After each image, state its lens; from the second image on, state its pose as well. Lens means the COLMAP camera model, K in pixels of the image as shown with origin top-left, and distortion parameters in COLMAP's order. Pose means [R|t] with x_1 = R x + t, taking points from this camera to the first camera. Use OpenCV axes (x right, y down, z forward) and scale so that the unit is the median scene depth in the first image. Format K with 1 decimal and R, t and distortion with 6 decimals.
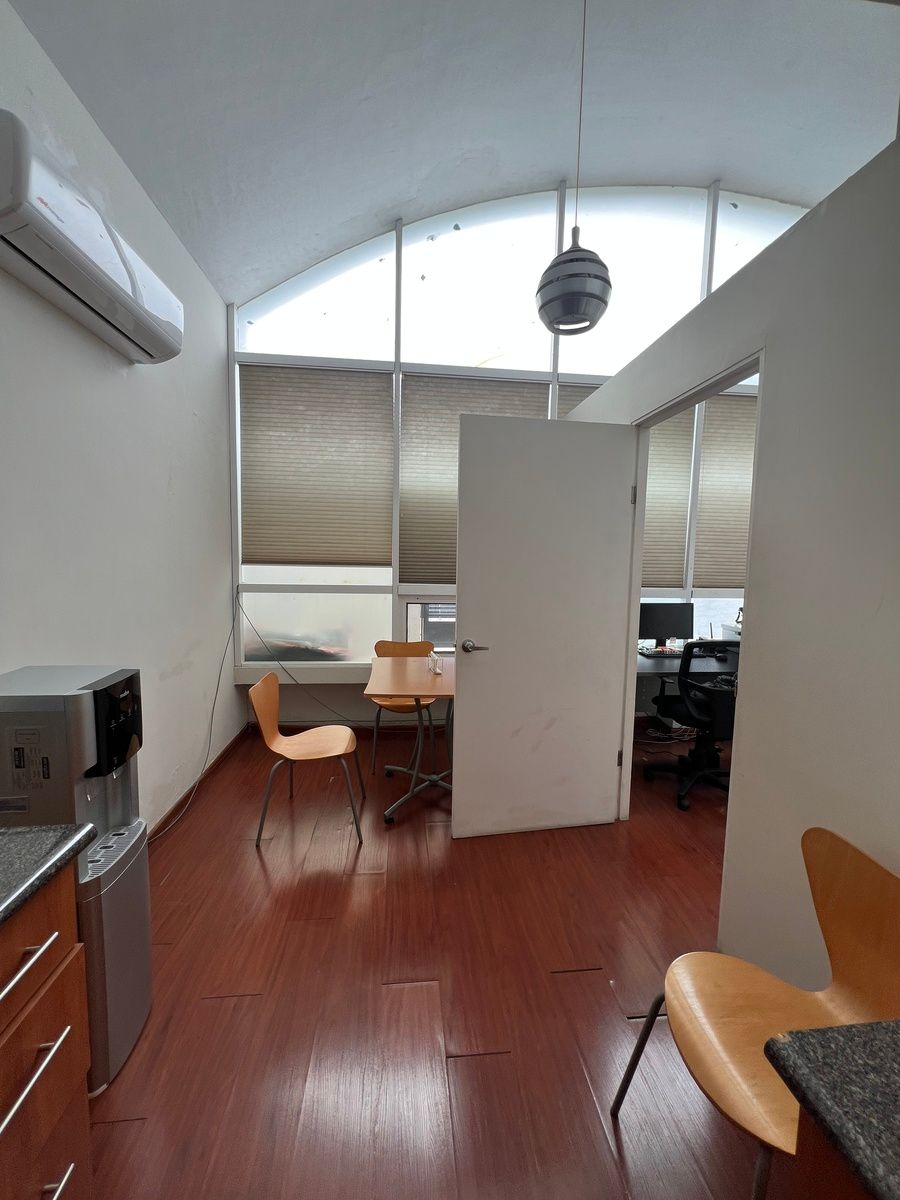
lens RADIAL K [[483.2, 0, 451.1], [0, 483.2, 598.4], [0, 0, 1]] dist [-0.002820, 0.000767]
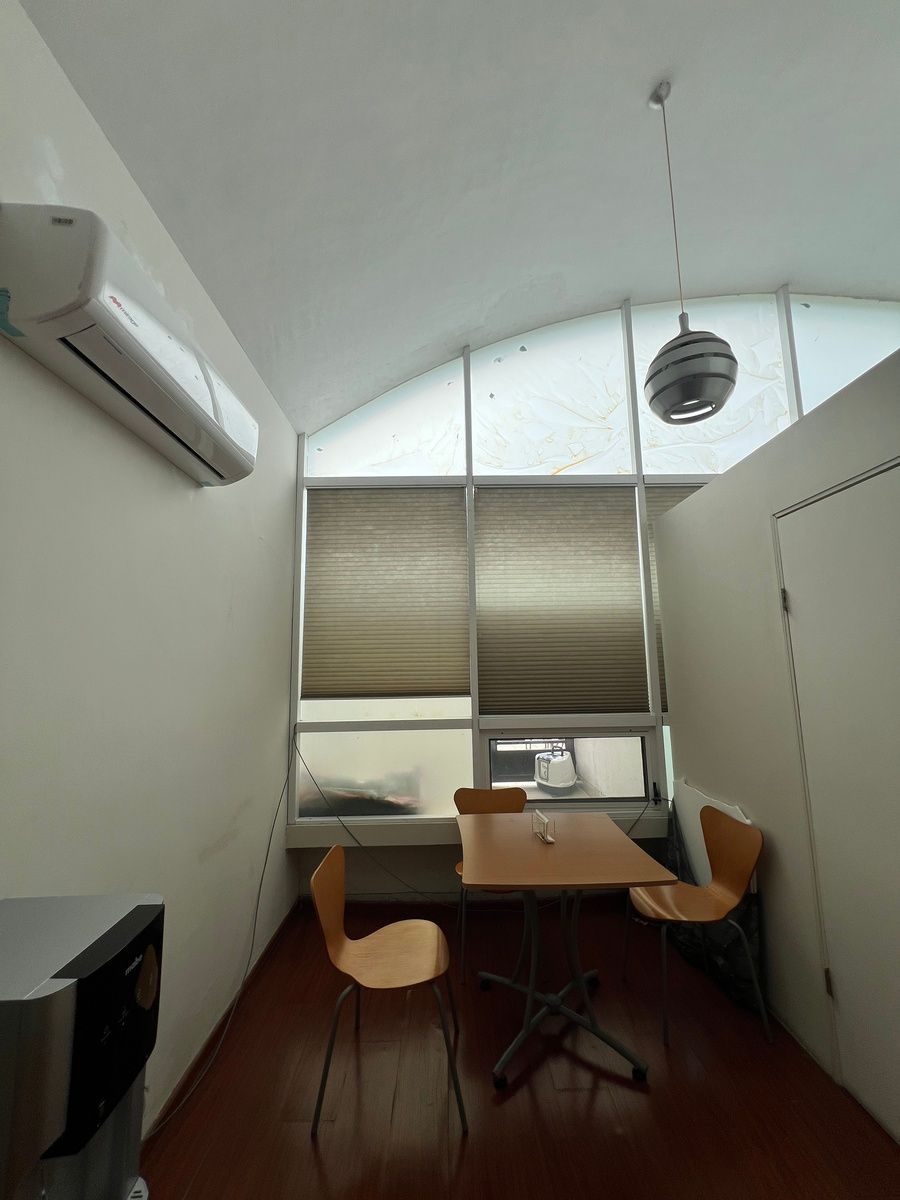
lens RADIAL K [[483.7, 0, 450.8], [0, 483.7, 598.2], [0, 0, 1]] dist [-0.003598, 0.000535]
pose [[0.995226, -0.050946, -0.083239, -0.081148], [0.030093, 0.971568, -0.234840, -0.035232], [0.092837, 0.231214, 0.968463, 0.134552]]
